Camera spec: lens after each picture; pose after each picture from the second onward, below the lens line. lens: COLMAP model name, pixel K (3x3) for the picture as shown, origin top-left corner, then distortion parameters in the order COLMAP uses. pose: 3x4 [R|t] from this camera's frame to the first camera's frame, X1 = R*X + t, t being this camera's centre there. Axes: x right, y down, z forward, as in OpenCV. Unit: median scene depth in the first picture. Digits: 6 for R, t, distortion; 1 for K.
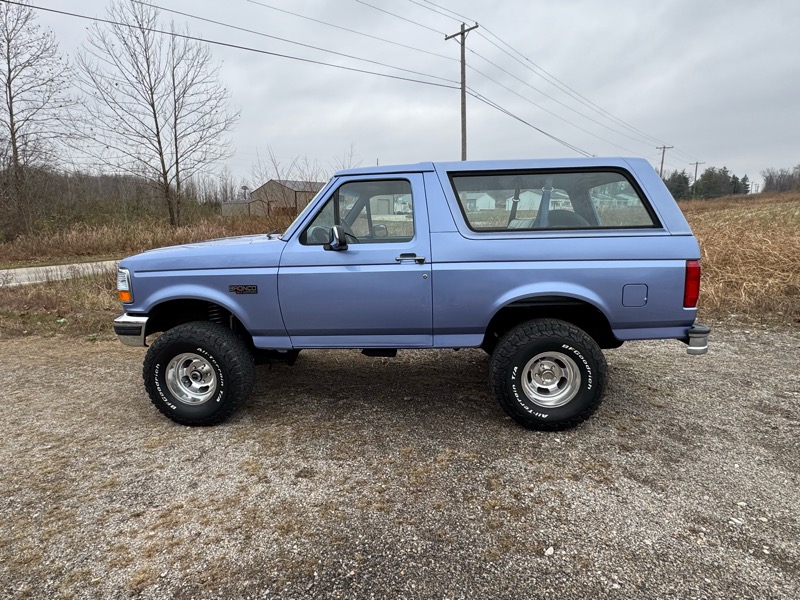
lens RADIAL K [[455.6, 0, 400.0], [0, 455.6, 300.0], [0, 0, 1]] dist [-0.001606, -0.000409]
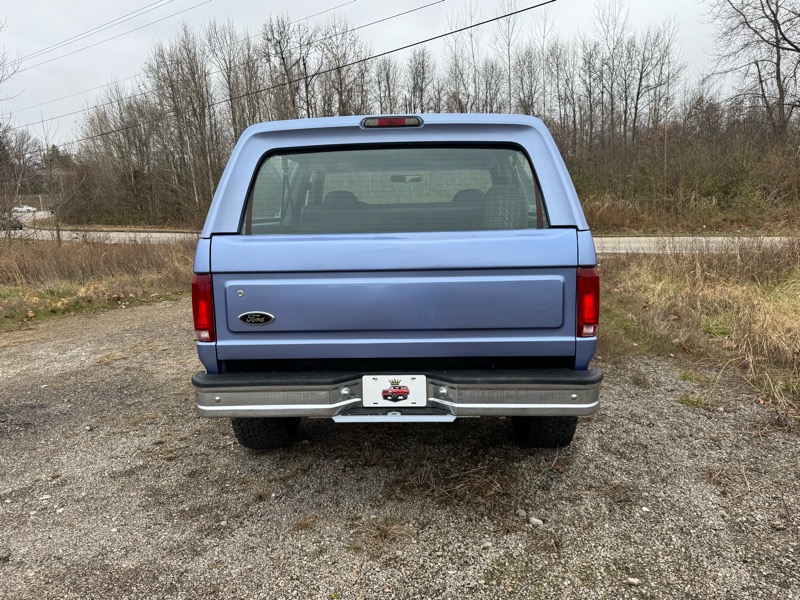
lens RADIAL K [[592.0, 0, 400.0], [0, 592.0, 300.0], [0, 0, 1]] dist [0.071242, -0.102079]
pose [[0.074577, 0.178508, -0.981108, 1.492235], [-0.139274, 0.976070, 0.167004, -0.231160], [0.987442, 0.124188, 0.097654, 1.152669]]
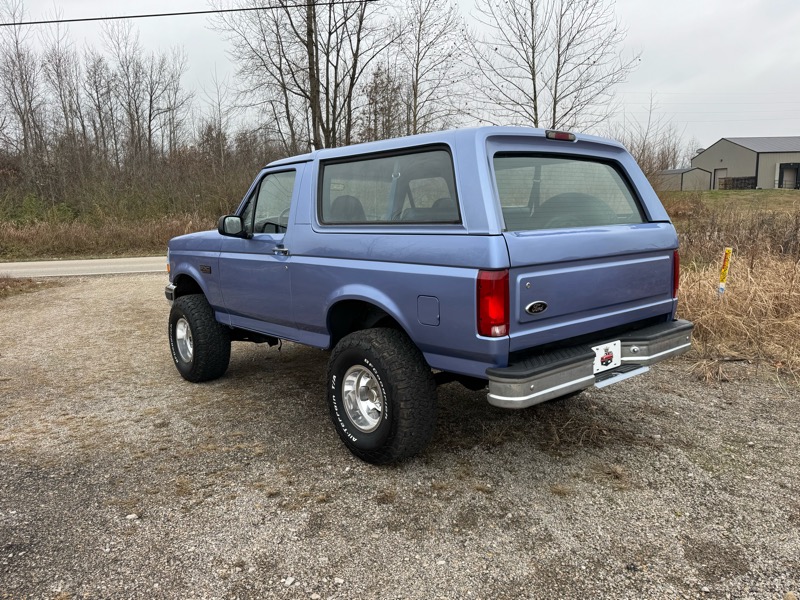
lens RADIAL K [[592.0, 0, 400.0], [0, 592.0, 300.0], [0, 0, 1]] dist [0.071242, -0.102079]
pose [[0.733567, 0.103832, -0.671639, 1.101954], [-0.105973, 0.993648, 0.037870, -0.058295], [0.671305, 0.043395, 0.739910, 0.219194]]
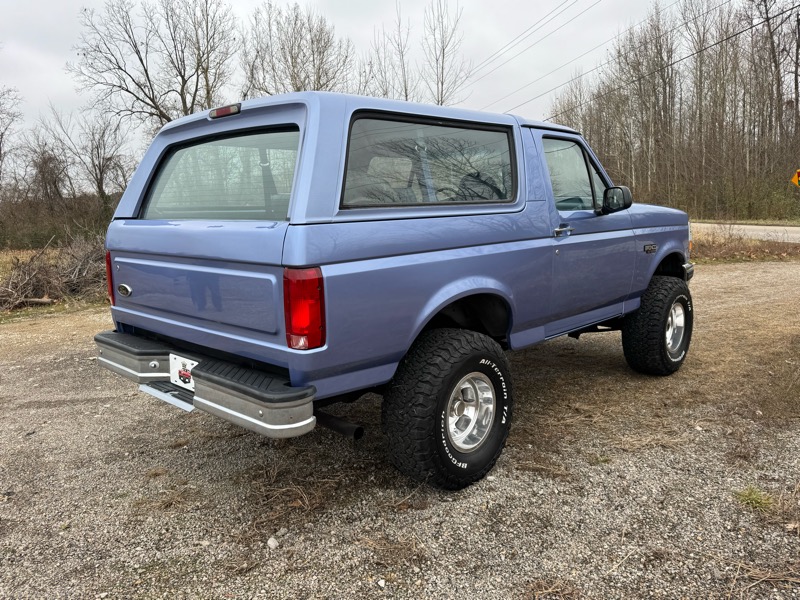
lens RADIAL K [[592.0, 0, 400.0], [0, 592.0, 300.0], [0, 0, 1]] dist [0.071242, -0.102079]
pose [[-0.593677, 0.171113, -0.786300, 1.172339], [-0.086657, 0.957853, 0.273875, -0.339823], [0.800024, 0.230732, -0.553827, 1.983485]]
